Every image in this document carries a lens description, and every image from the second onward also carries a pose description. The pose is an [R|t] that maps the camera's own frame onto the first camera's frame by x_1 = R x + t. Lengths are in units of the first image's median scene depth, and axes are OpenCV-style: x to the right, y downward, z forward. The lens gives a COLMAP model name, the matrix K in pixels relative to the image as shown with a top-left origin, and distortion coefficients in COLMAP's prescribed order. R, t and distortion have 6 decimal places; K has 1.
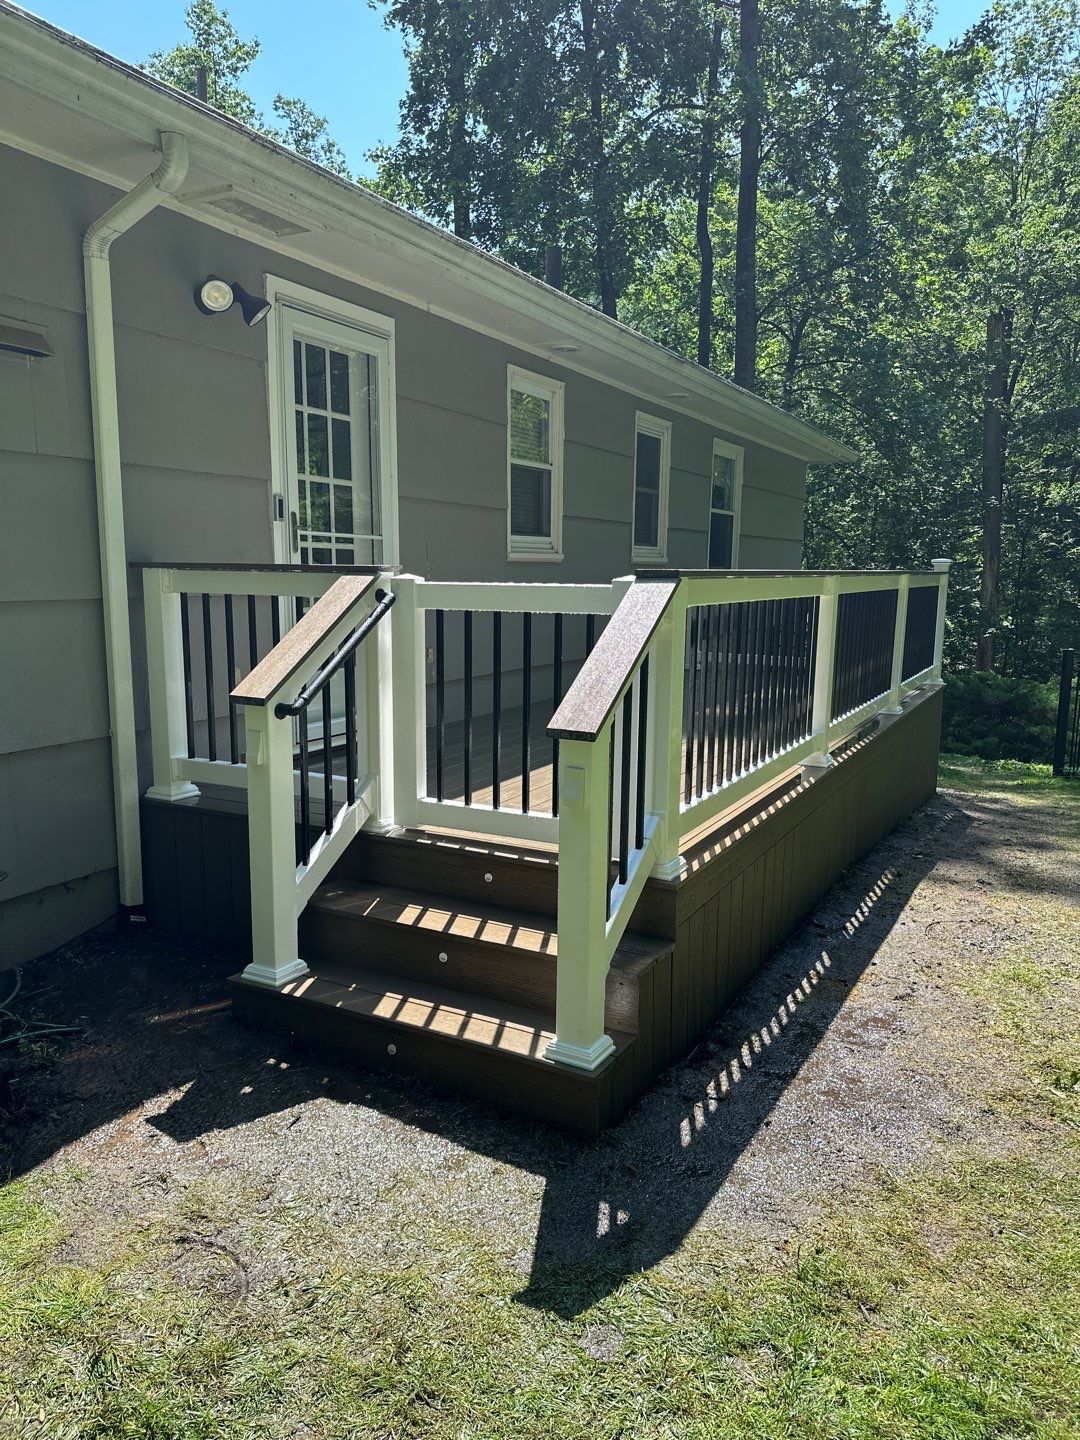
lens RADIAL K [[1002.1, 0, 533.9], [0, 1002.1, 728.3], [0, 0, 1]] dist [0.092276, -0.110223]
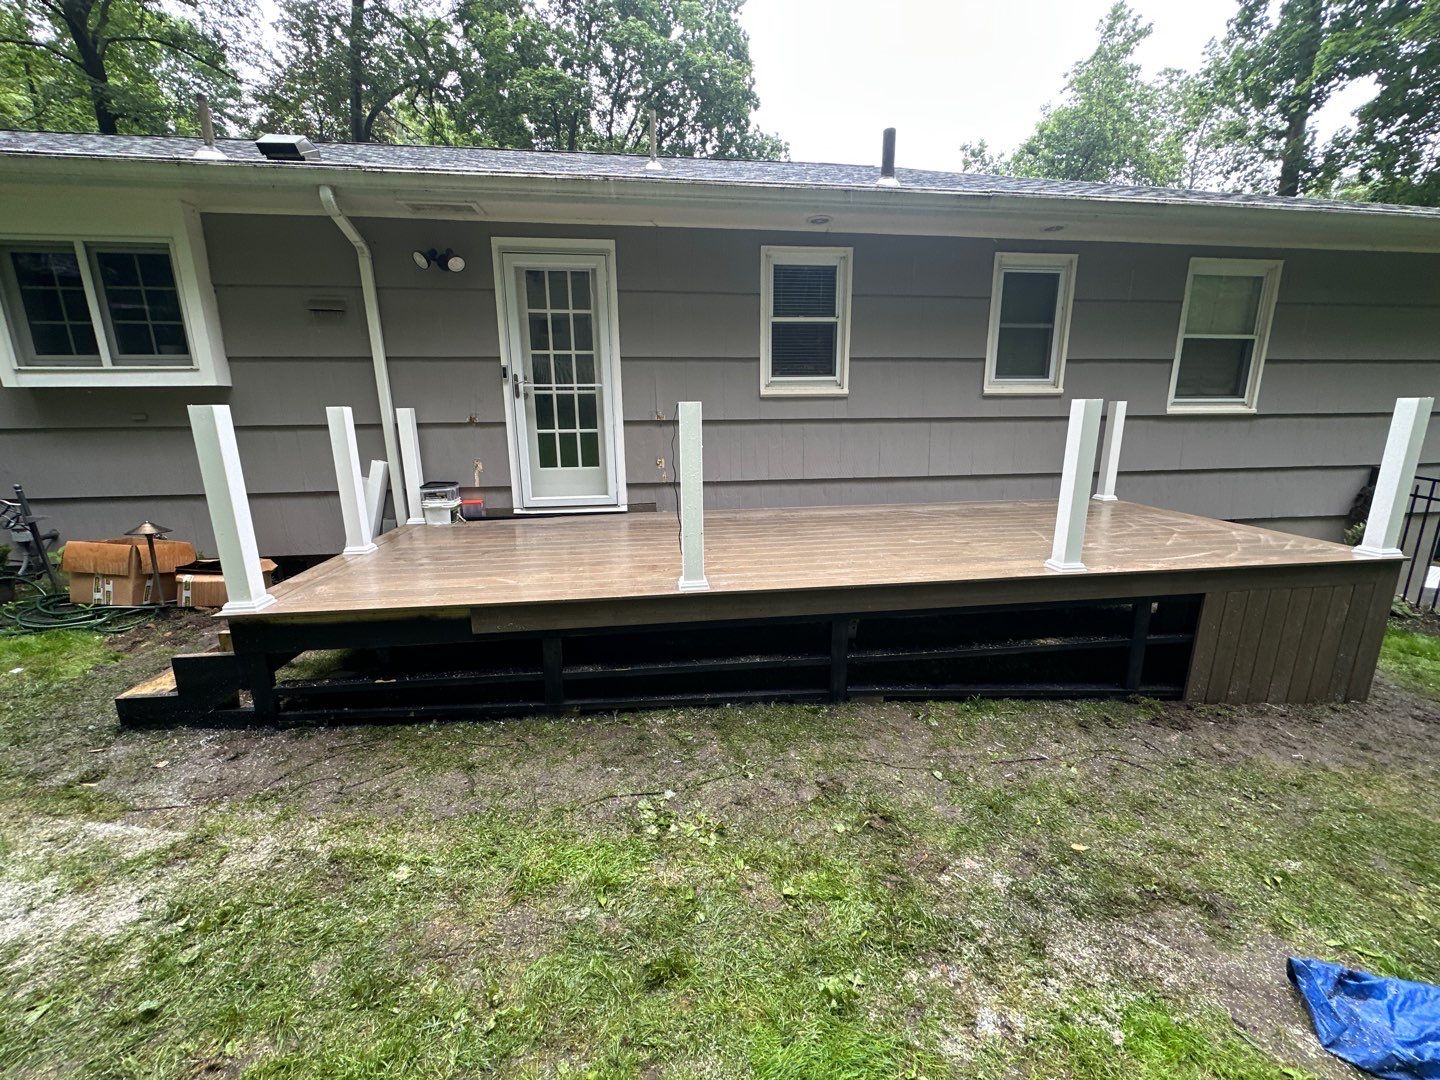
lens RADIAL K [[573.7, 0, 721.9], [0, 573.7, 538.7], [0, 0, 1]] dist [-0.003073, 0.000350]
pose [[0.590851, 0.160766, -0.790600, 0.849250], [-0.112487, 0.986789, 0.116594, -0.095929], [0.798900, 0.020042, 0.601130, 0.746900]]
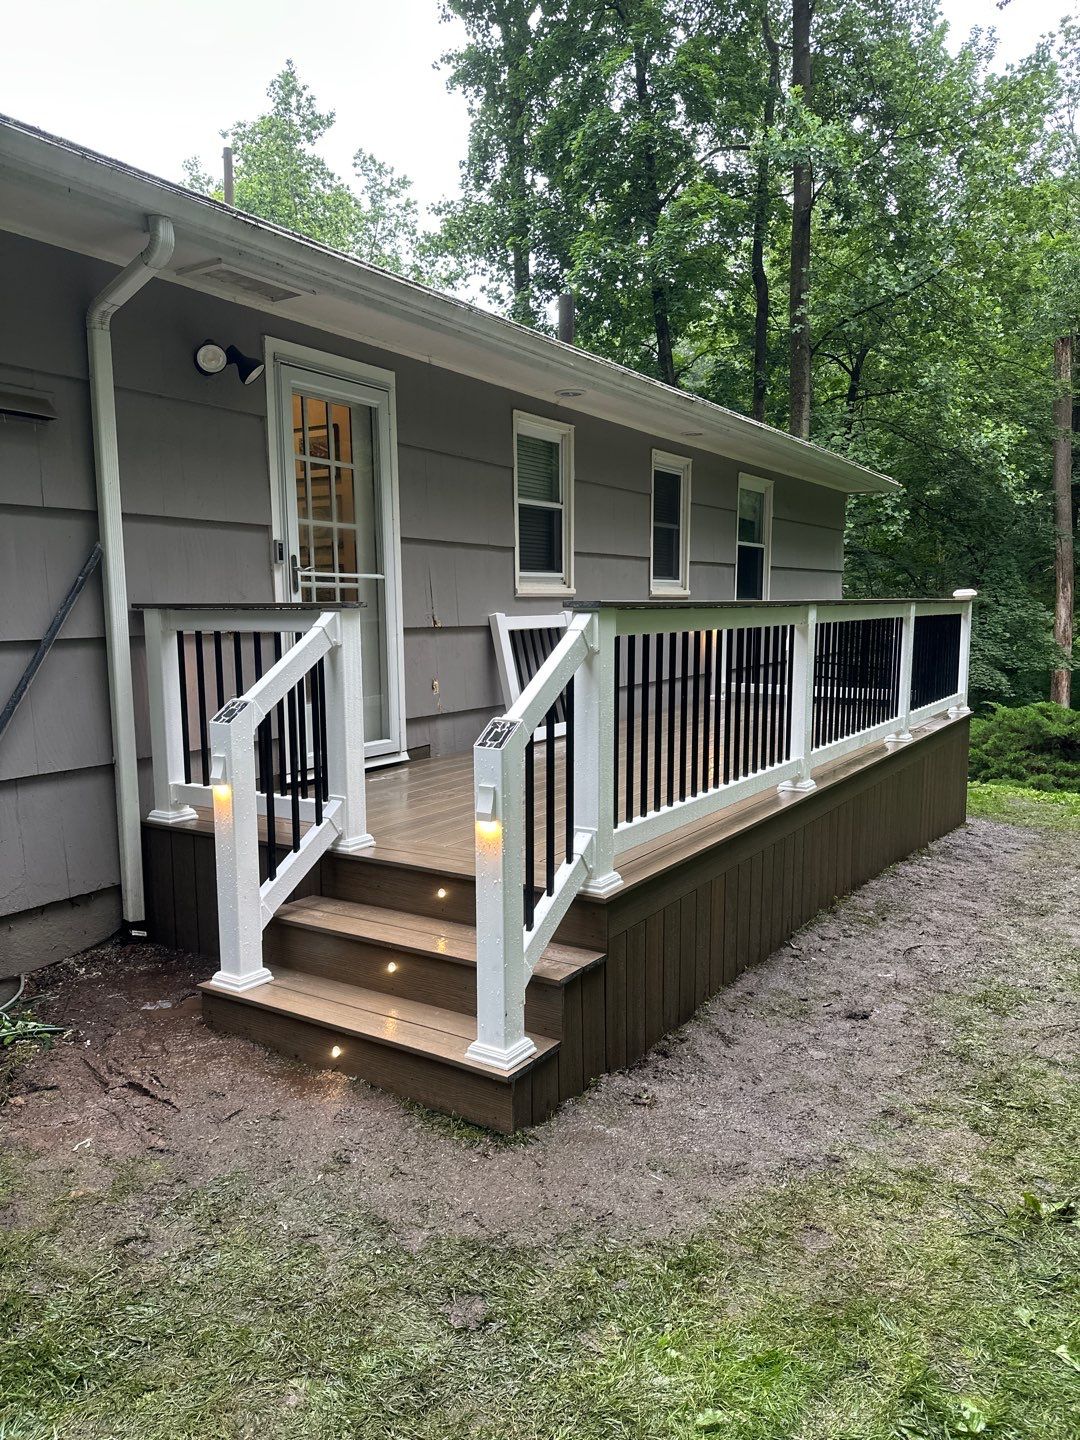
lens RADIAL K [[997.6, 0, 533.1], [0, 997.6, 736.2], [0, 0, 1]] dist [0.111228, -0.162200]
pose [[0.997053, -0.008013, -0.076291, 0.101430], [0.005835, 0.999570, -0.028738, 0.011099], [0.076489, 0.028208, 0.996671, -0.039728]]
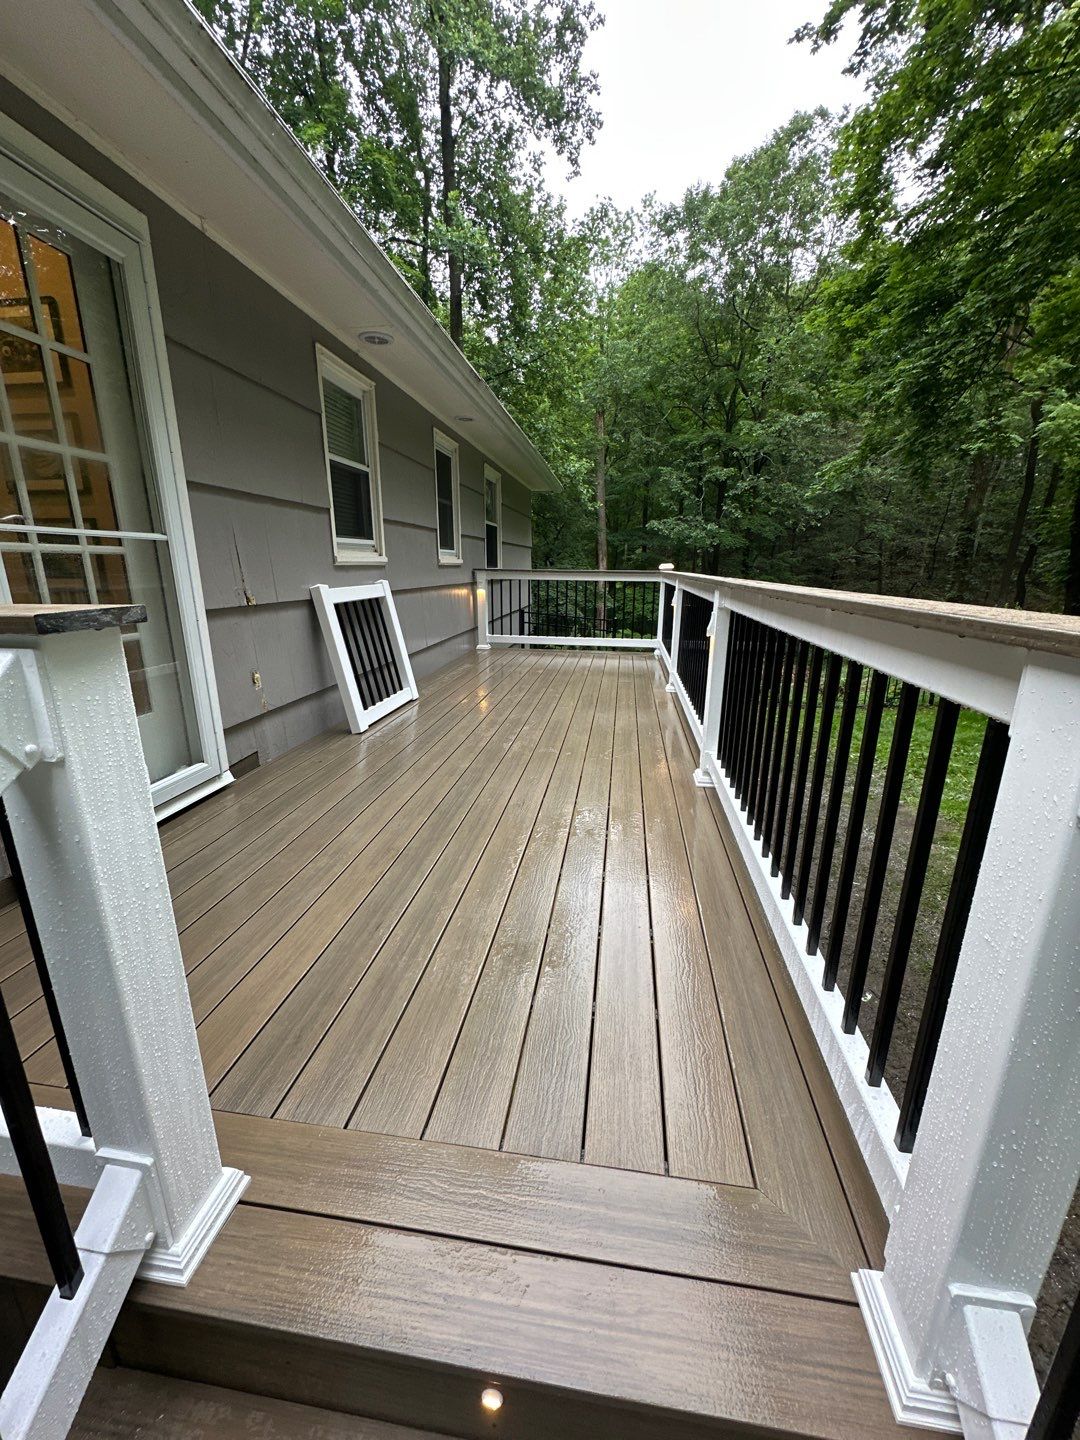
lens RADIAL K [[573.7, 0, 542.6], [0, 573.7, 718.8], [0, 0, 1]] dist [-0.003073, 0.000350]
pose [[0.936600, -0.097471, 0.336571, -0.058766], [0.061210, 0.991274, 0.116740, -0.110009], [-0.345014, -0.088737, 0.934394, 0.612332]]
